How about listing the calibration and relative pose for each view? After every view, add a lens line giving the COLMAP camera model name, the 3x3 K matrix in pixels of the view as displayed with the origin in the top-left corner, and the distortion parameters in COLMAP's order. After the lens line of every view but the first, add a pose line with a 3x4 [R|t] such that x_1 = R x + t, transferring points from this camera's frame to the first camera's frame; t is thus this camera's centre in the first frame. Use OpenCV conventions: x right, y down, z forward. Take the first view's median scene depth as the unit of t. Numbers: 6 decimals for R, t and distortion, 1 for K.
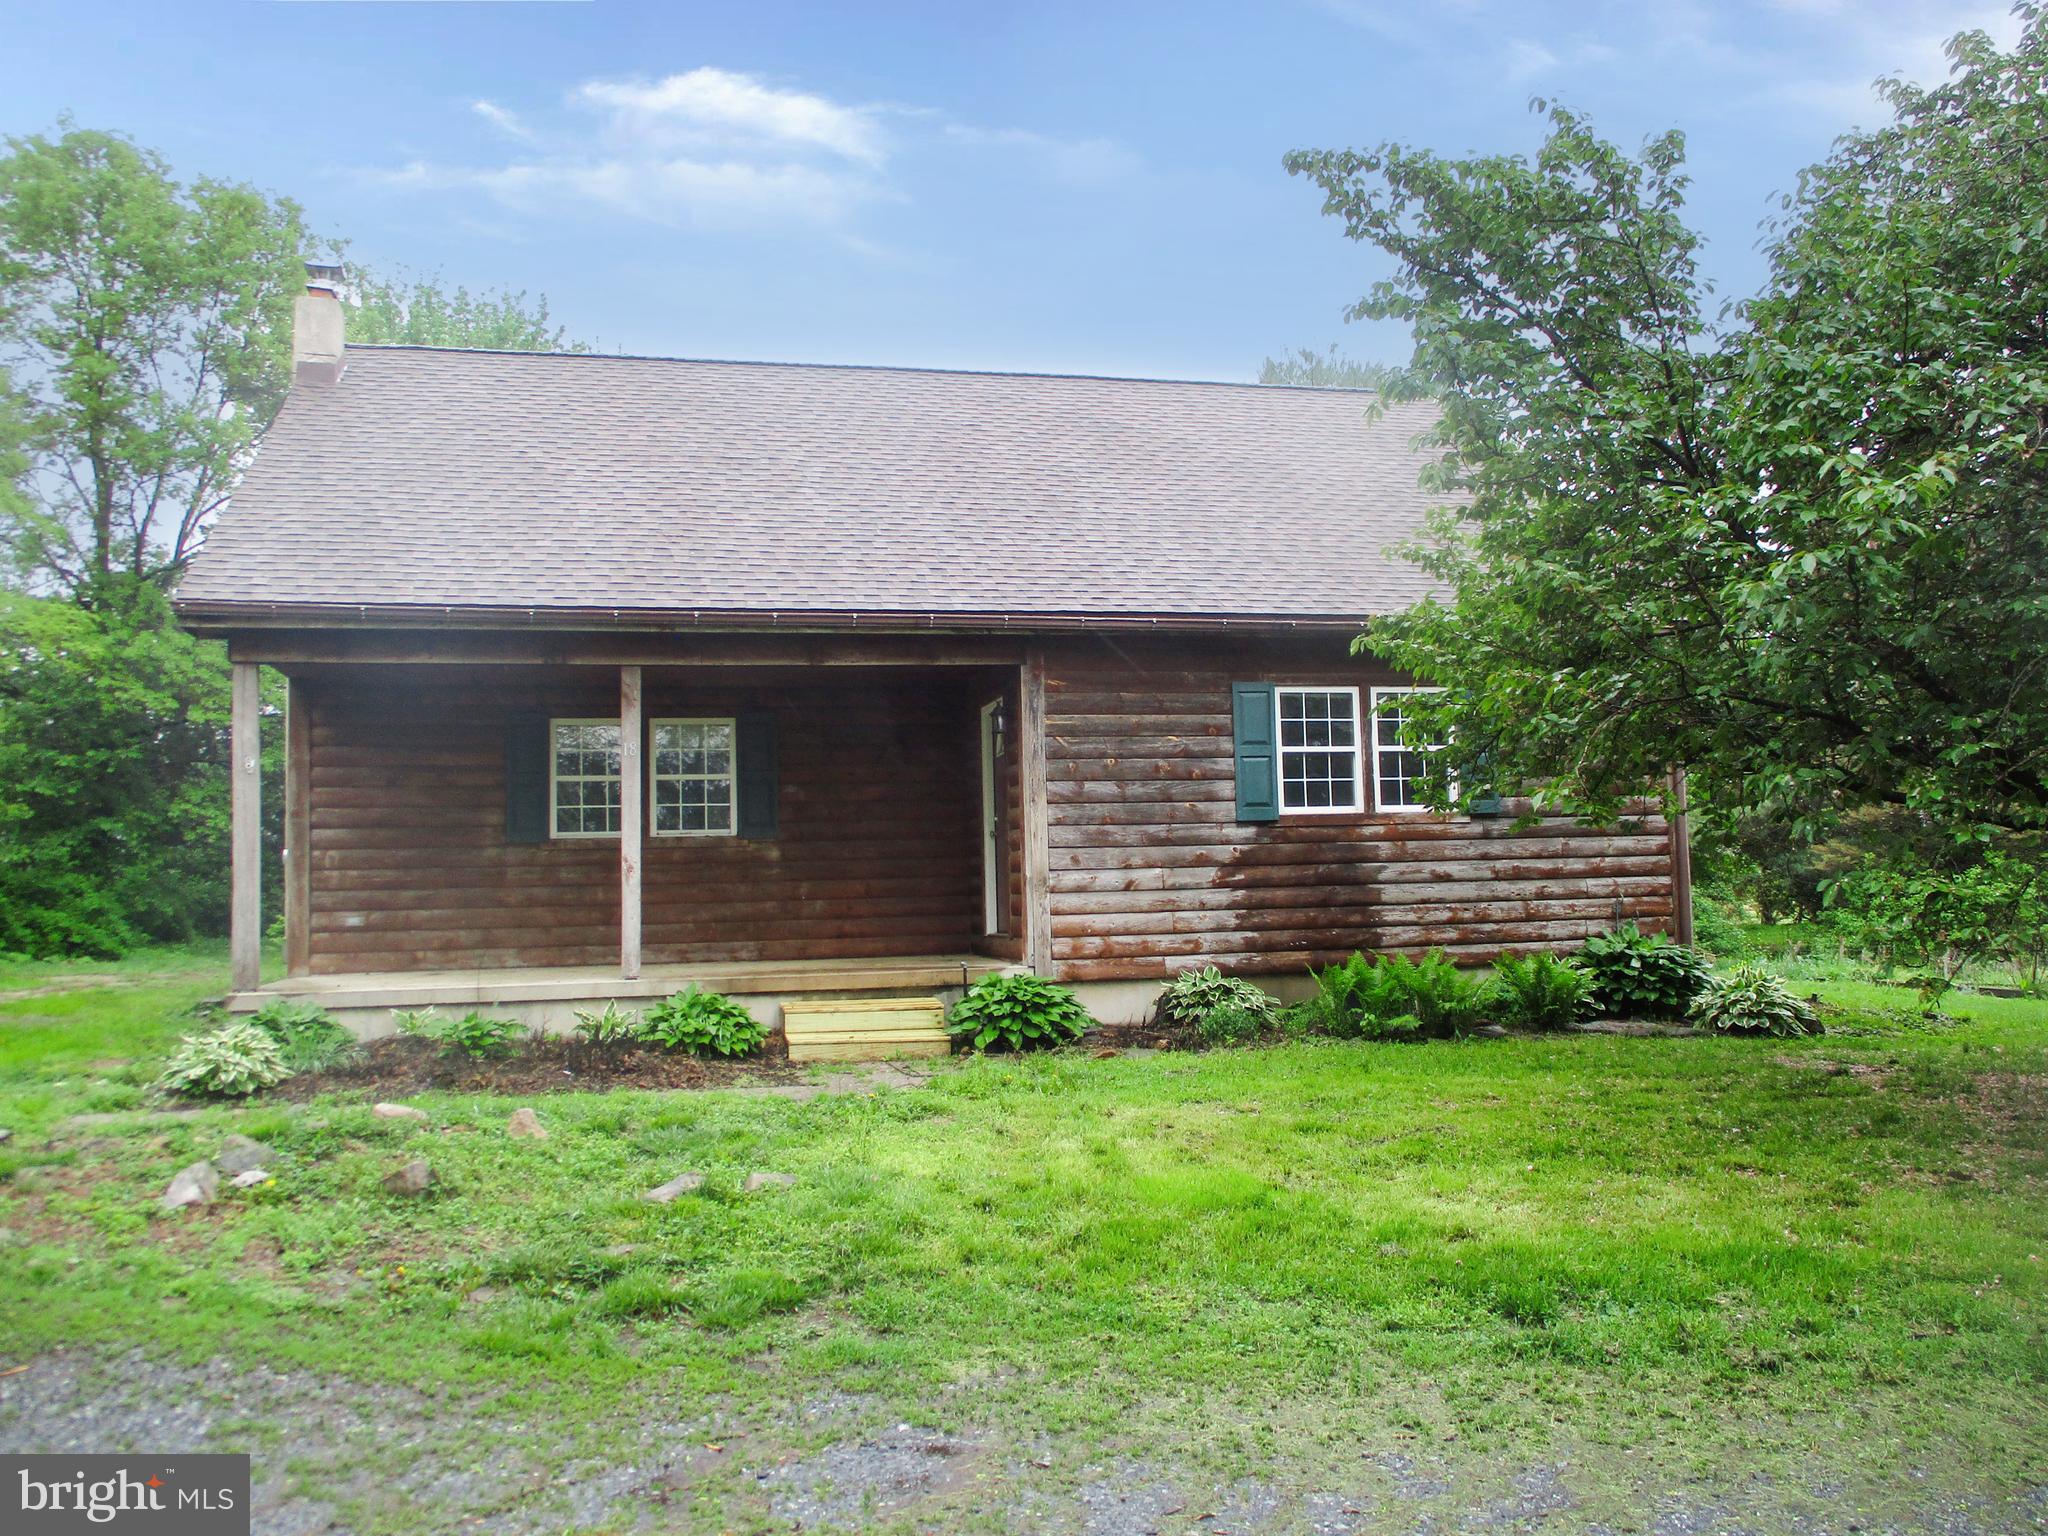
lens RADIAL K [[1664.9, 0, 1024.0], [0, 1664.9, 768.0], [0, 0, 1]] dist [-0.005277, -0.128223]
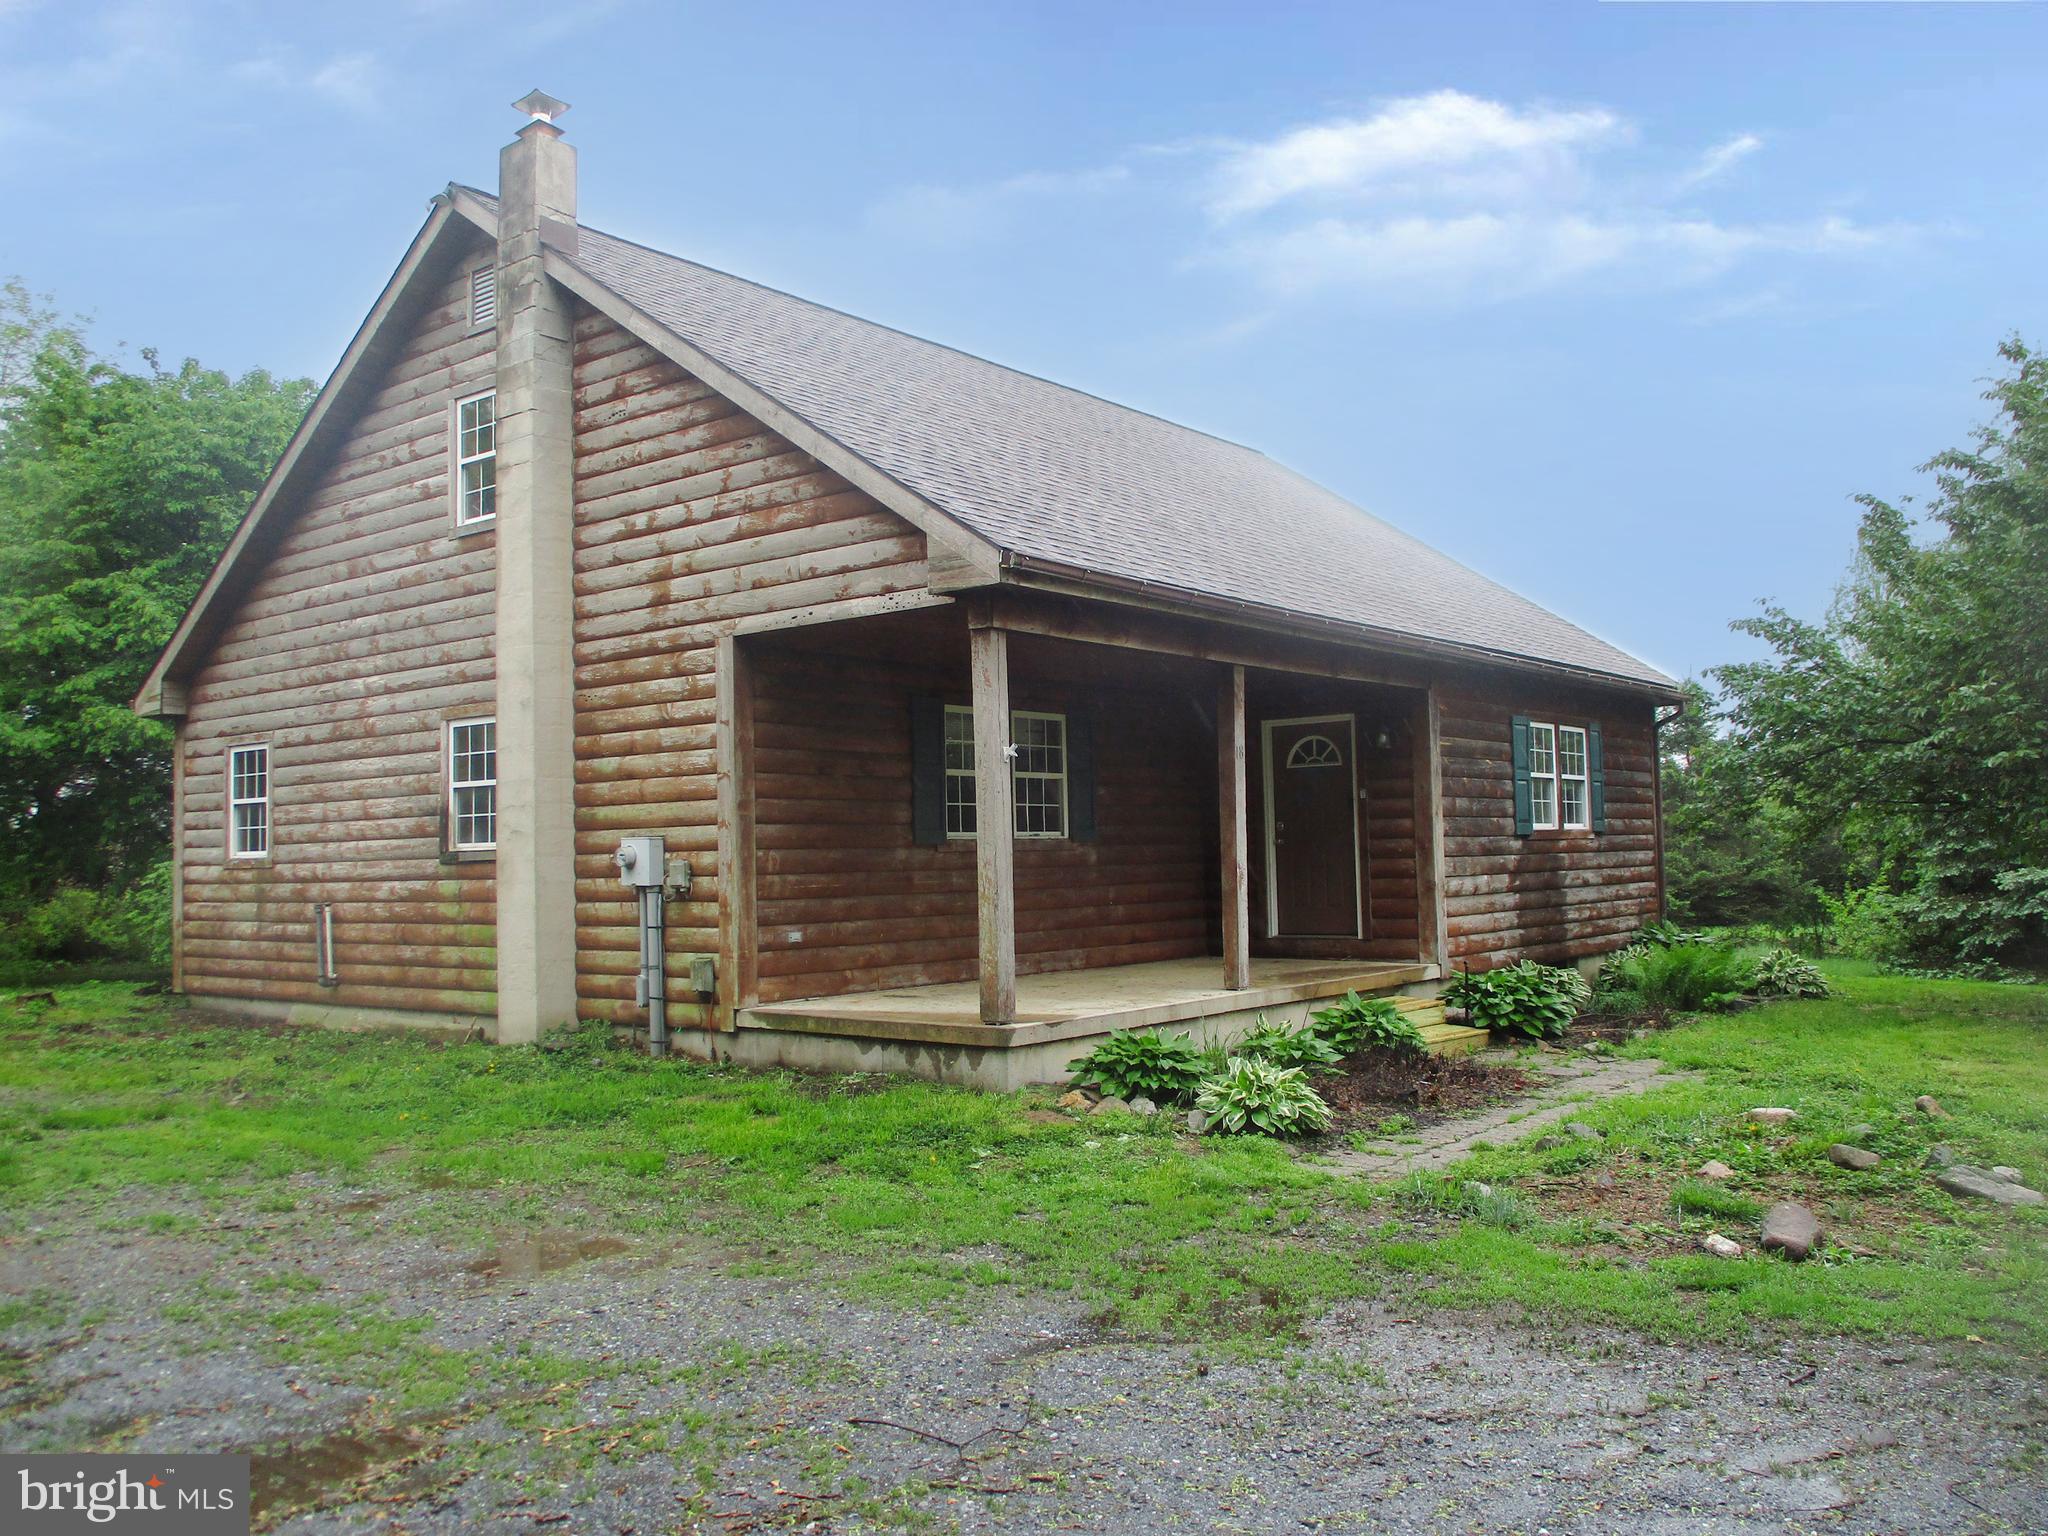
lens RADIAL K [[1664.9, 0, 1024.0], [0, 1664.9, 768.0], [0, 0, 1]] dist [-0.005277, -0.128223]
pose [[0.791548, 0.042293, 0.609641, -0.829801], [-0.041507, 0.999019, -0.015414, 0.016902], [-0.609695, -0.013103, 0.792528, 0.277718]]
